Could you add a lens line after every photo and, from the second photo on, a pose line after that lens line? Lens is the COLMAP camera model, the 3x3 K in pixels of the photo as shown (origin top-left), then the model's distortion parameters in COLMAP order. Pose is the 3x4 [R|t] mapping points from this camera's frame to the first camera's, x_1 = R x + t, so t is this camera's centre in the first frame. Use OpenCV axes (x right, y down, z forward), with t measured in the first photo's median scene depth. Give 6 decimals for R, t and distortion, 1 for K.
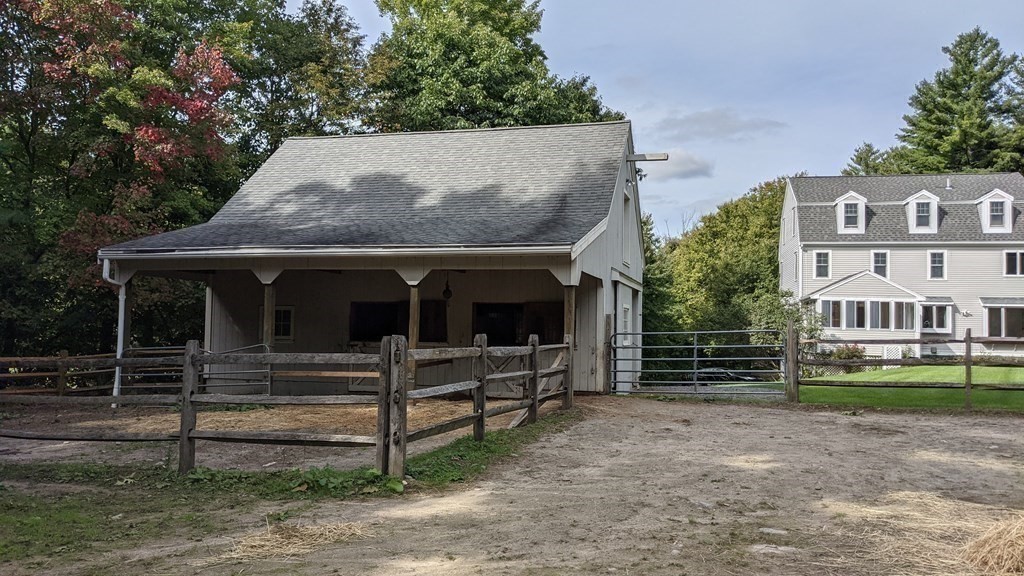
lens RADIAL K [[826.2, 0, 520.6], [0, 826.2, 291.8], [0, 0, 1]] dist [0.090052, -0.124783]
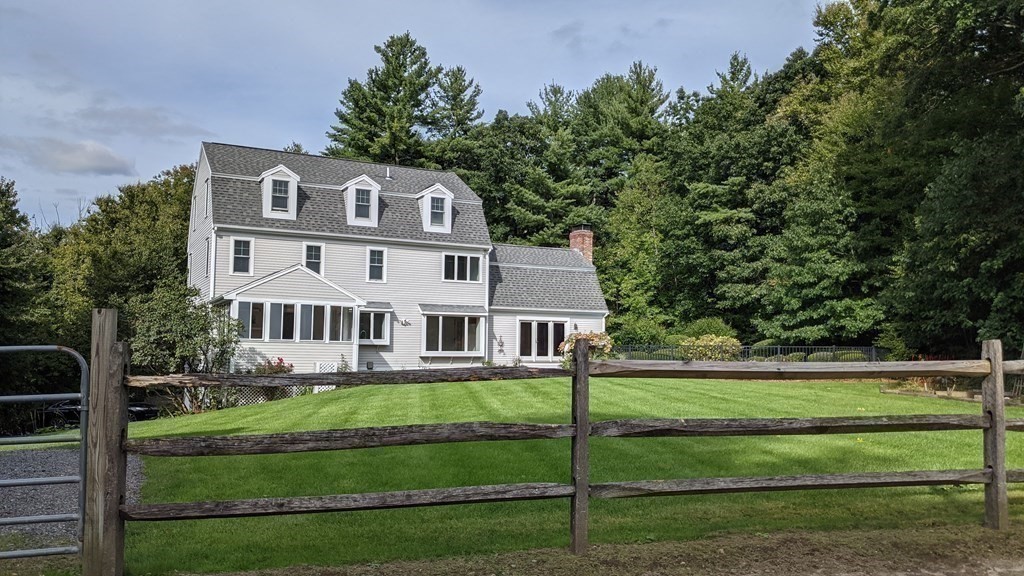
lens RADIAL K [[826.2, 0, 520.6], [0, 826.2, 291.8], [0, 0, 1]] dist [0.090052, -0.124783]
pose [[0.786832, 0.035213, 0.616161, 0.094926], [-0.027406, 0.999380, -0.022115, 0.009937], [-0.616558, 0.000514, 0.787309, 0.246131]]
